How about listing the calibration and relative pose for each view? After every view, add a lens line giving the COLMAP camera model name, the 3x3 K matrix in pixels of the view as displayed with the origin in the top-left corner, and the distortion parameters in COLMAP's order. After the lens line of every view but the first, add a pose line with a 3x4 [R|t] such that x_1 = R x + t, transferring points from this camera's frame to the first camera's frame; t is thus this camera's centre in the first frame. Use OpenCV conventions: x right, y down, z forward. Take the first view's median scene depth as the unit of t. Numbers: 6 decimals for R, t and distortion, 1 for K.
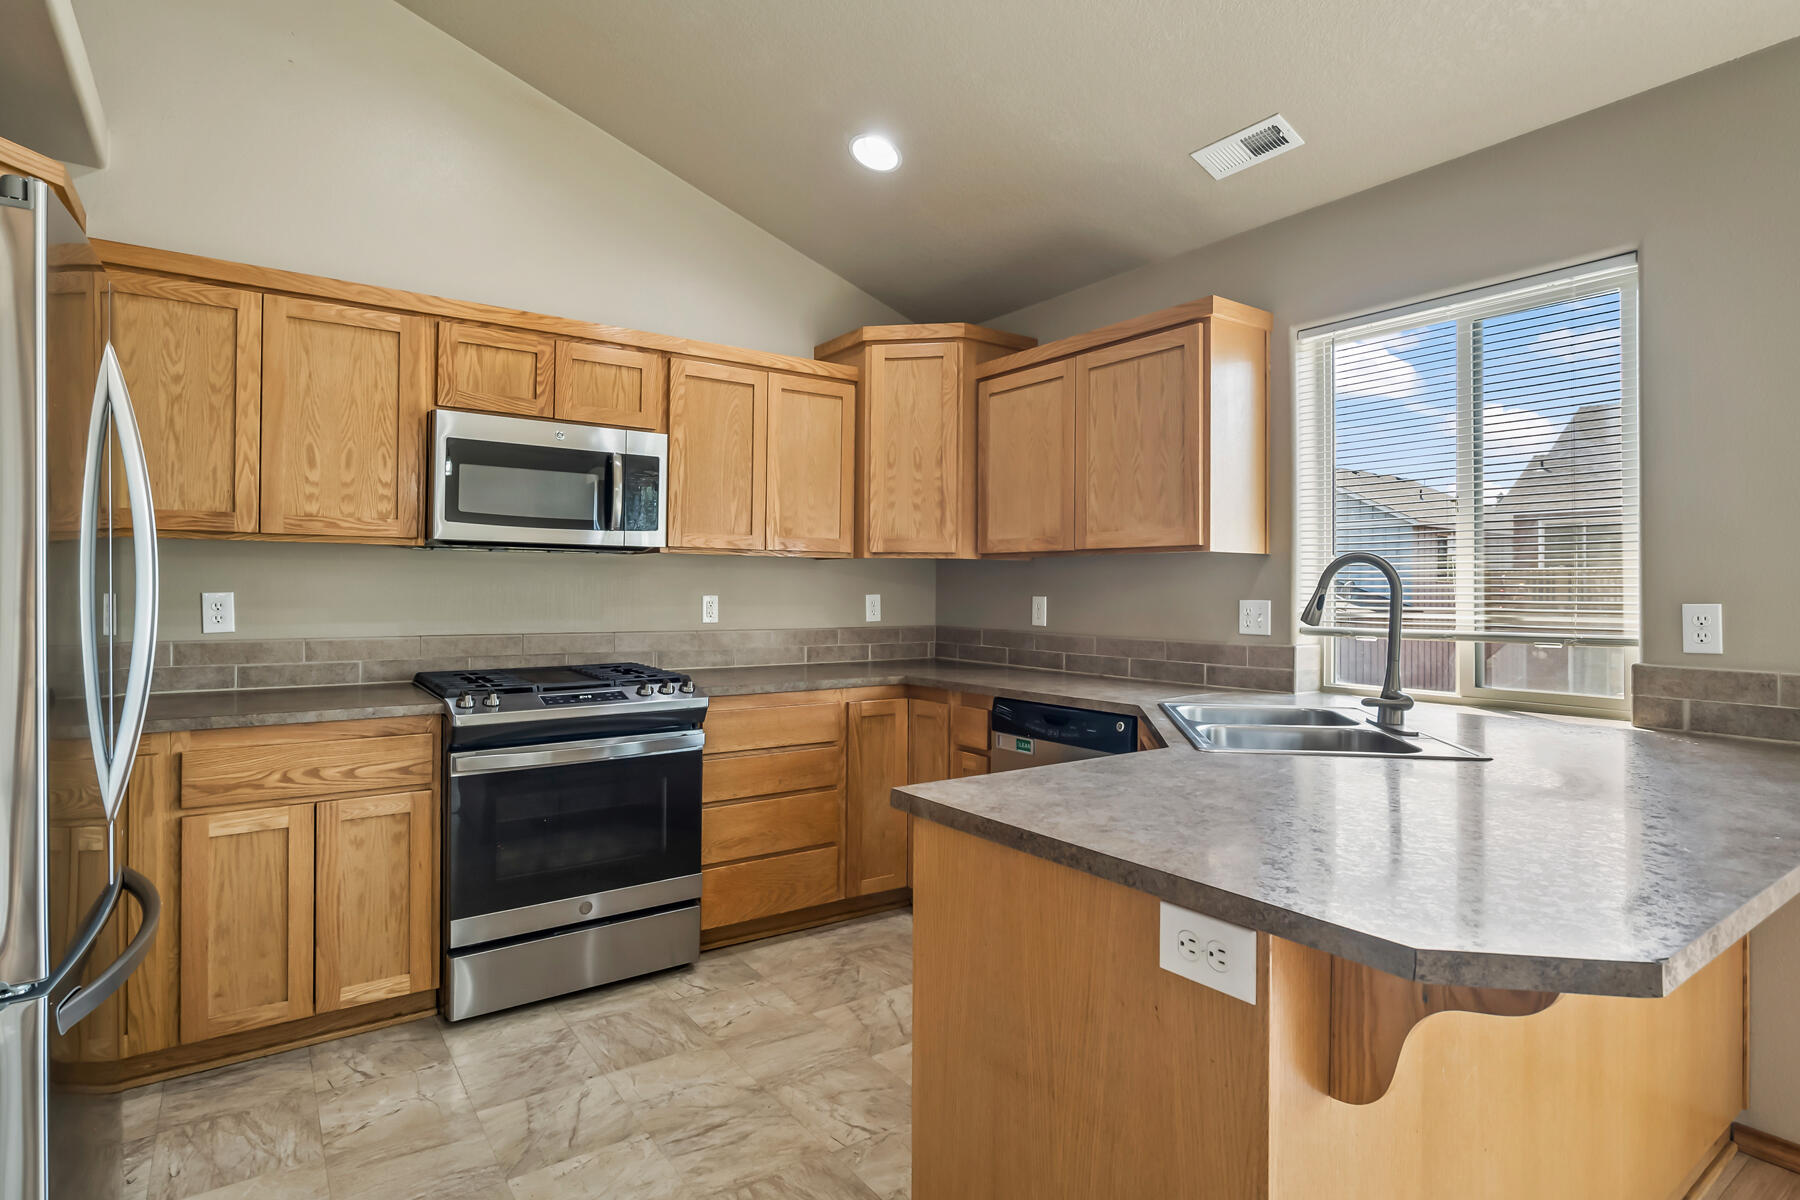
lens RADIAL K [[924.1, 0, 883.7], [0, 924.1, 585.9], [0, 0, 1]] dist [-0.018776, 0.000554]
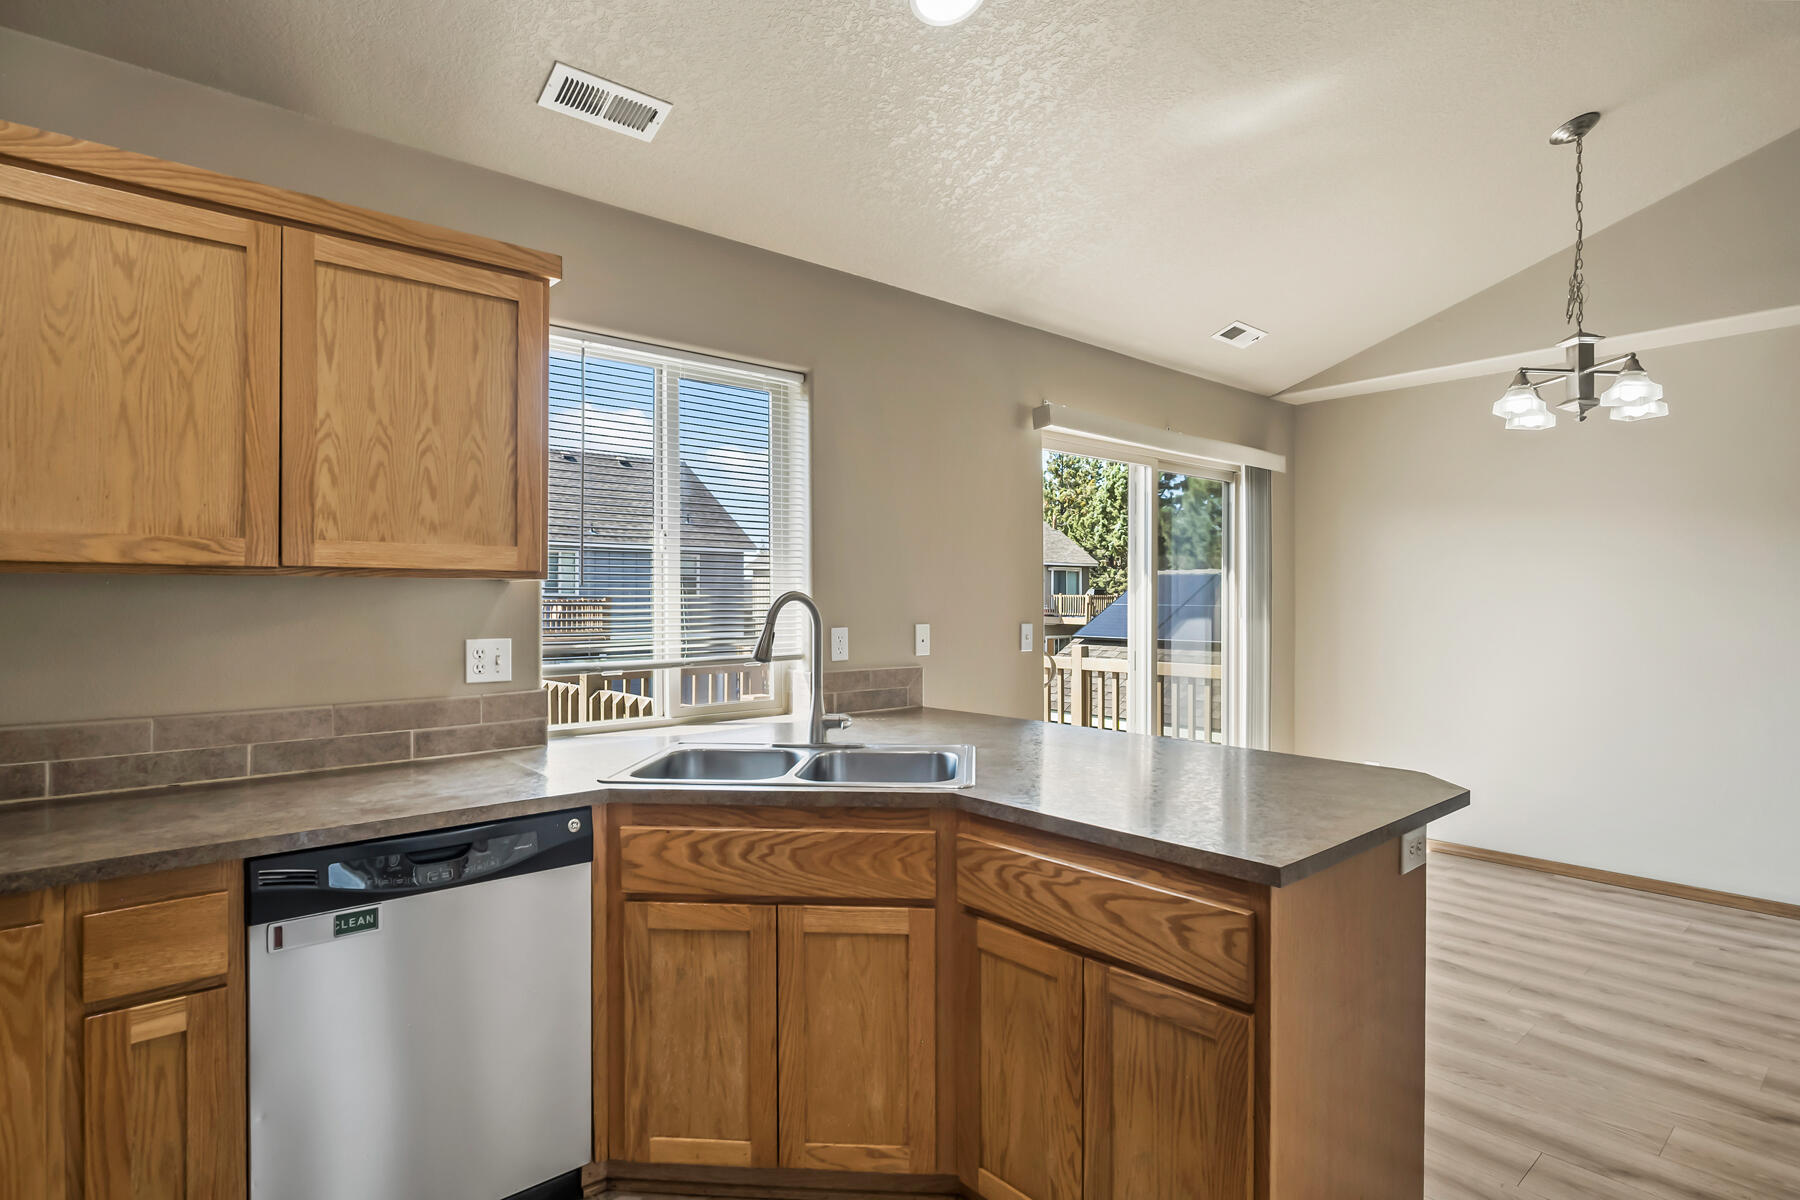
lens RADIAL K [[922.9, 0, 897.4], [0, 922.9, 591.1], [0, 0, 1]] dist [-0.002506, 0.000763]
pose [[-0.101244, 0.001738, 0.994860, -0.407769], [-0.003101, 0.999993, -0.002063, -0.023912], [-0.994857, -0.003294, -0.101237, 0.699854]]
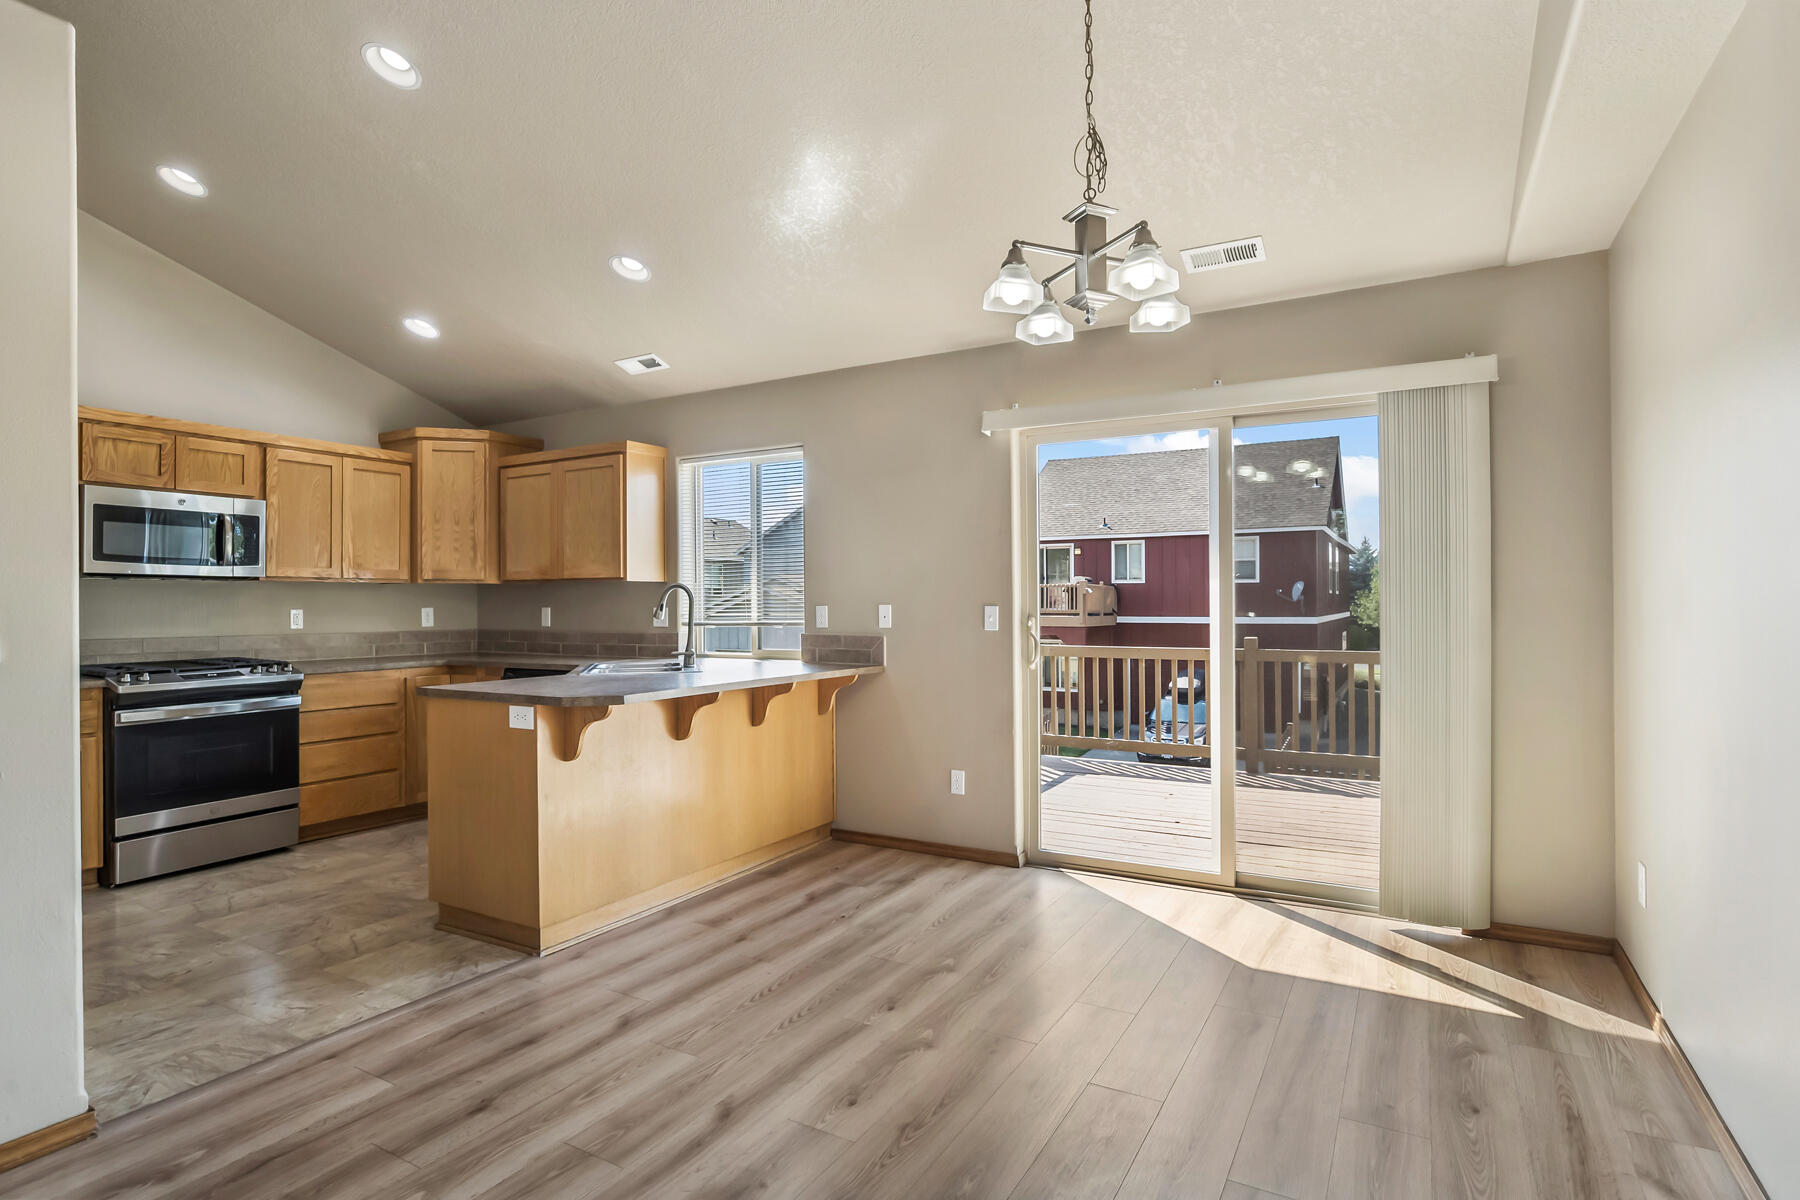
lens RADIAL K [[912.2, 0, 898.0], [0, 912.2, 604.0], [0, 0, 1]] dist [-0.010652, 0.001413]
pose [[0.905059, -0.011031, 0.425144, 0.064719], [0.009277, 0.999938, 0.006198, 0.001921], [-0.425186, -0.001665, 0.905105, -0.767948]]
